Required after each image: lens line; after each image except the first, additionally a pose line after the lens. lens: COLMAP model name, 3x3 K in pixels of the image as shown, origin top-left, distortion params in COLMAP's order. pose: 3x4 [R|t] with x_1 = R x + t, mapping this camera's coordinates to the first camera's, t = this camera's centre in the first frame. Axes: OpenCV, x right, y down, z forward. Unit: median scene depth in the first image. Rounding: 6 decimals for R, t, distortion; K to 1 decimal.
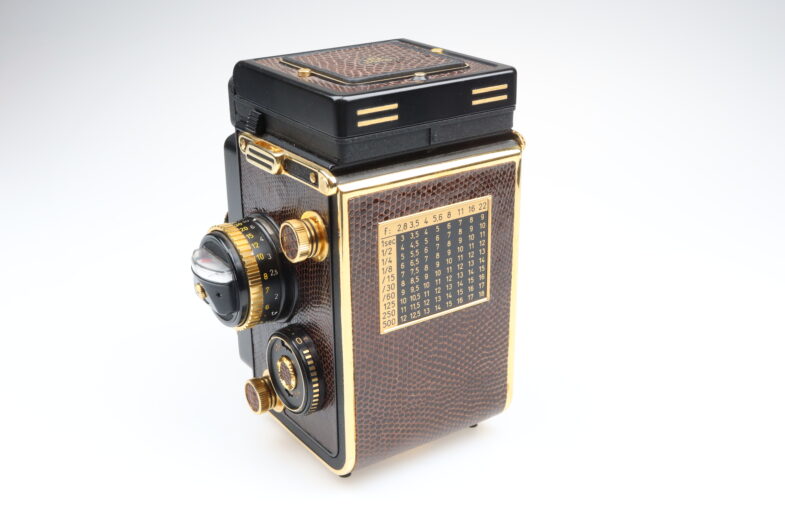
lens RADIAL K [[1055.6, 0, 392.5], [0, 1055.6, 261.5], [0, 0, 1]] dist [-0.191797, -0.004412]
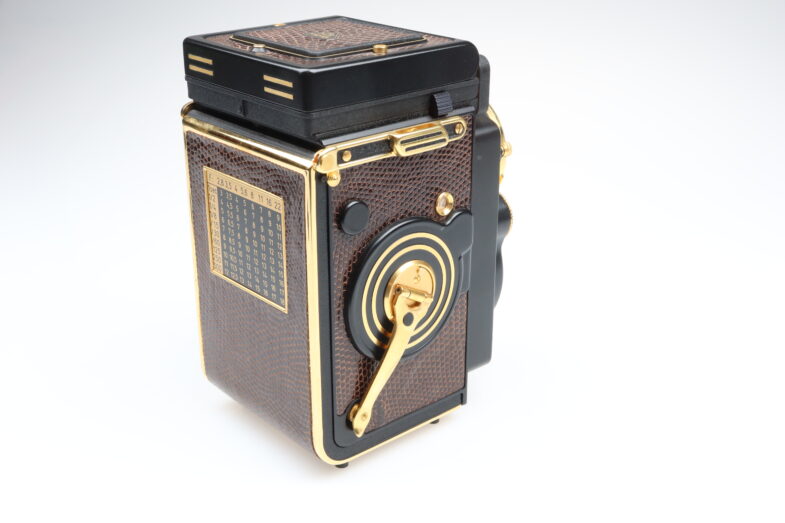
lens RADIAL K [[1055.6, 0, 392.5], [0, 1055.6, 261.5], [0, 0, 1]] dist [-0.191797, -0.004412]
pose [[0.125870, 0.389972, -0.912183, 0.982071], [-0.388179, 0.865543, 0.316469, -0.349730], [0.912948, 0.314257, 0.260325, 0.888362]]
